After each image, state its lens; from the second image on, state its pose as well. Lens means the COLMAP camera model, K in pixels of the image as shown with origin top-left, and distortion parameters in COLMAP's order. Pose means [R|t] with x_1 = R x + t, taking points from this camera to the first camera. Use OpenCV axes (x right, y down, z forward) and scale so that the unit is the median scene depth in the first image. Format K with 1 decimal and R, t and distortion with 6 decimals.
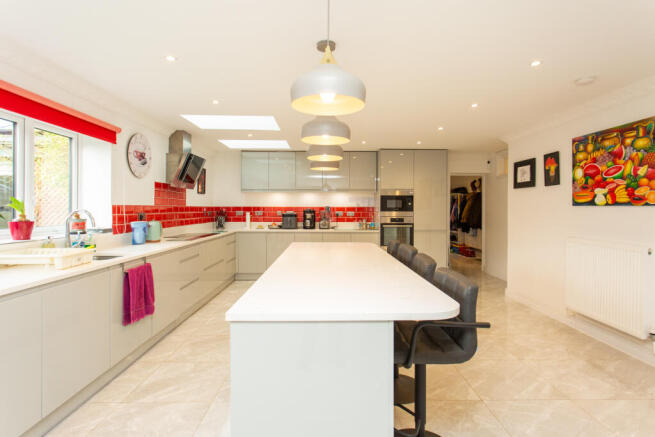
lens RADIAL K [[364.8, 0, 331.6], [0, 364.8, 214.4], [0, 0, 1]] dist [0.029779, -0.000640]
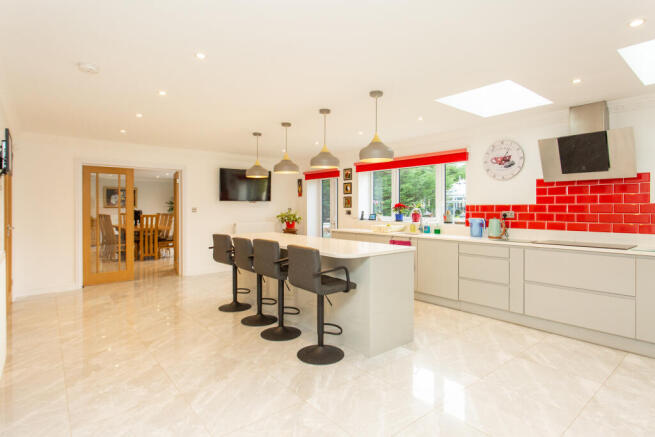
lens RADIAL K [[364.8, 0, 330.0], [0, 364.8, 216.8], [0, 0, 1]] dist [0.029779, -0.000640]
pose [[-0.793618, 0.012358, -0.608291, 0.352218], [-0.010667, 0.999357, 0.034219, -0.012804], [0.608323, 0.033646, -0.792976, 0.967678]]
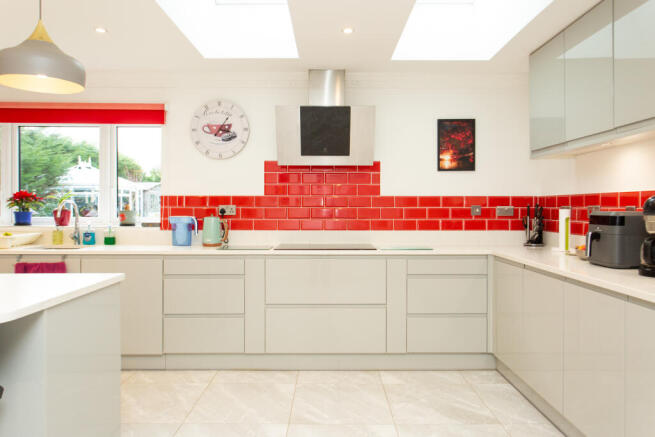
lens RADIAL K [[465.1, 0, 329.5], [0, 465.1, 213.7], [0, 0, 1]] dist [0.004964, 0.001637]
pose [[-0.032028, 0.016742, -0.999347, 0.261368], [-0.016835, 0.999709, 0.017288, -0.005154], [0.999345, 0.017377, -0.031737, 0.777135]]
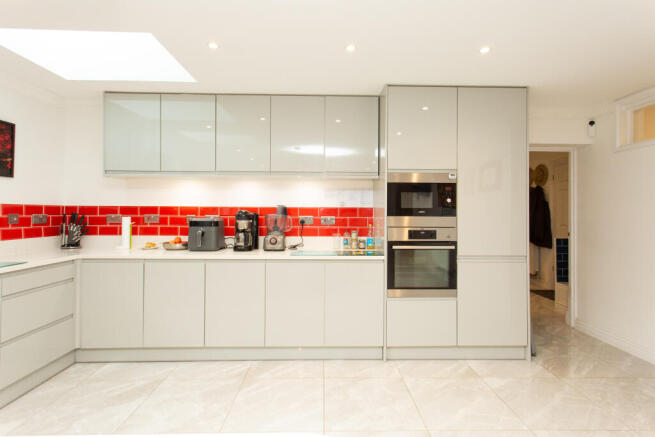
lens RADIAL K [[319.1, 0, 332.8], [0, 319.1, 212.8], [0, 0, 1]] dist [-0.012576, -0.000283]
pose [[0.999977, 0.004406, 0.005122, 0.057912], [-0.004279, 0.999692, -0.024427, -0.001734], [-0.005228, 0.024405, 0.999688, 0.559833]]
